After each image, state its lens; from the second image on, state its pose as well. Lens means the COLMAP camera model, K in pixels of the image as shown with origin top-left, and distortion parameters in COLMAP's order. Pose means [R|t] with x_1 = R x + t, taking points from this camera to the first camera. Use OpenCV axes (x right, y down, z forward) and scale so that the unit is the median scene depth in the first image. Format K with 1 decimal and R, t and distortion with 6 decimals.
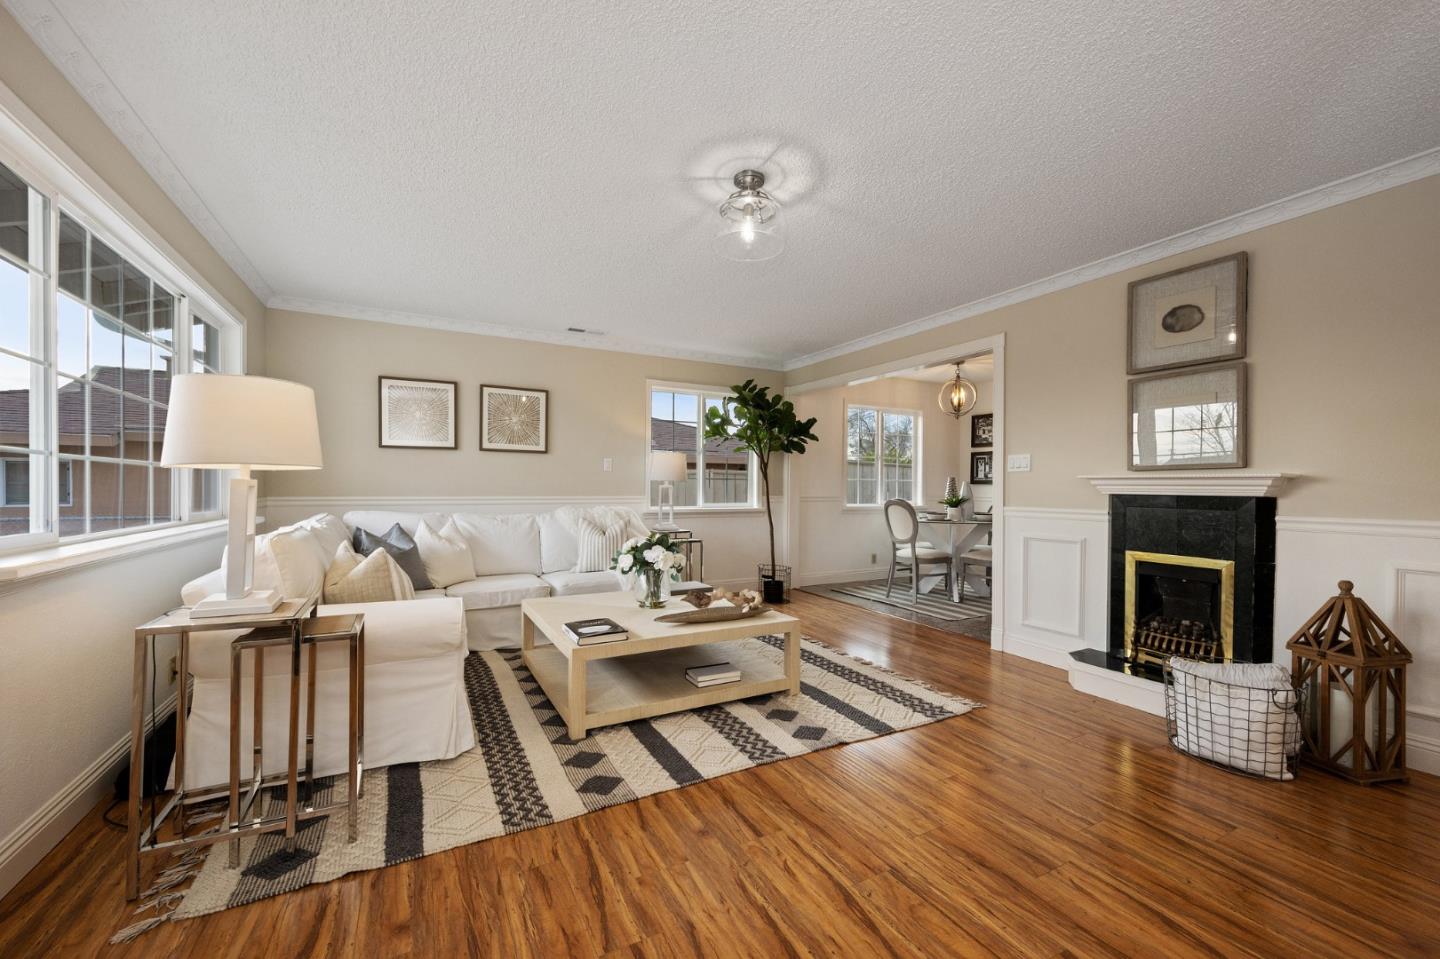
lens RADIAL K [[574.8, 0, 718.5], [0, 574.8, 493.7], [0, 0, 1]] dist [-0.000807, -0.000183]
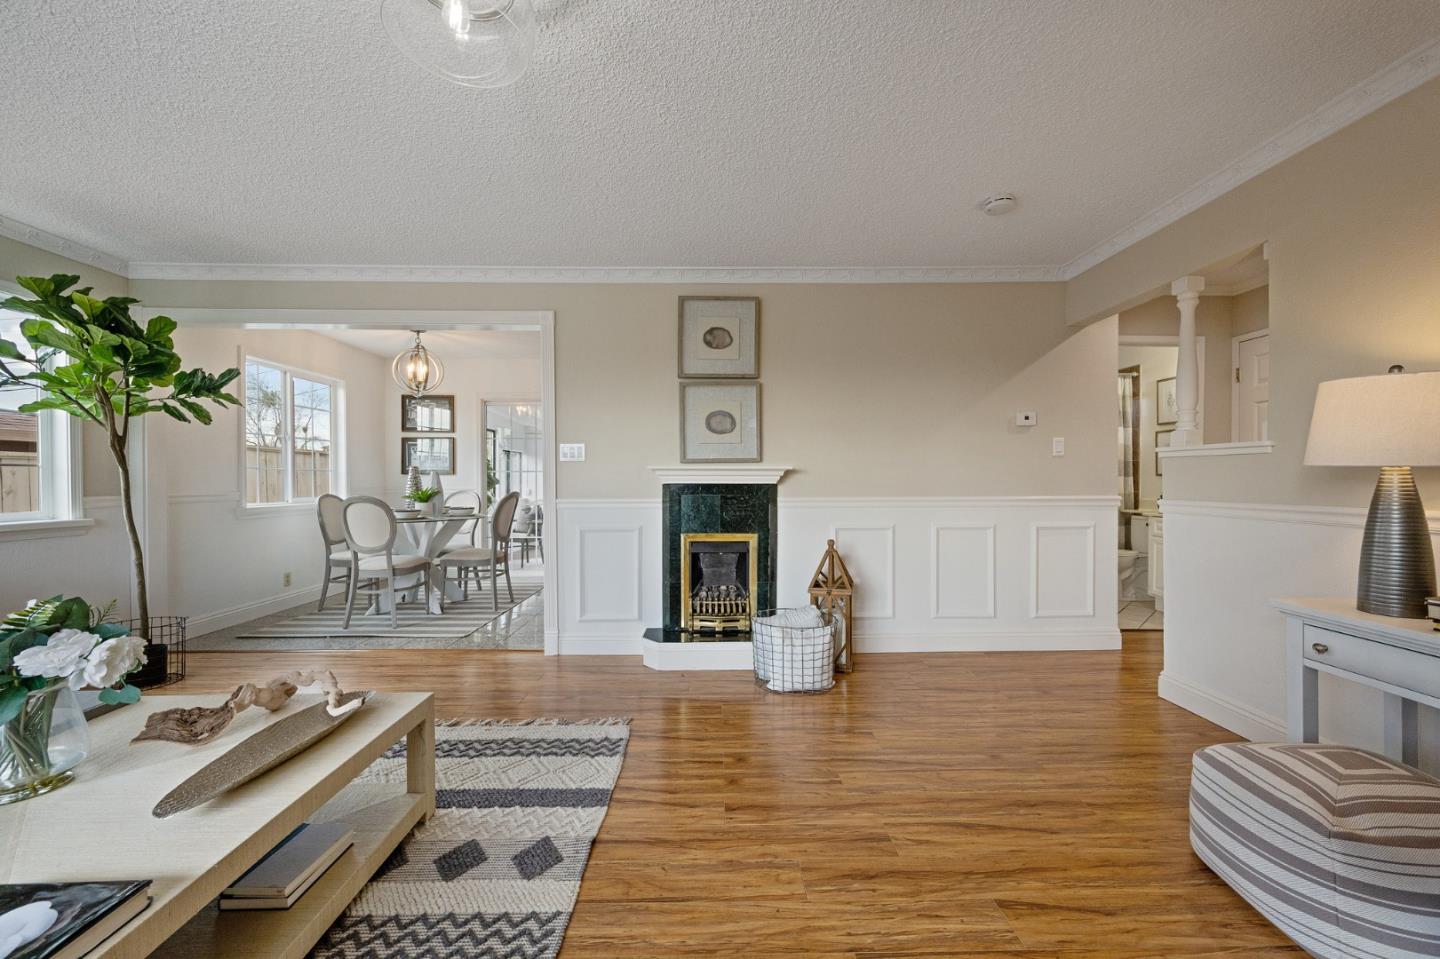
lens RADIAL K [[575.9, 0, 725.3], [0, 575.9, 483.0], [0, 0, 1]] dist [-0.001590, -0.000192]
pose [[0.451132, -0.014910, 0.892333, -0.262760], [0.015742, 0.999838, 0.008748, -0.008847], [-0.892319, 0.010100, 0.451293, 0.421240]]
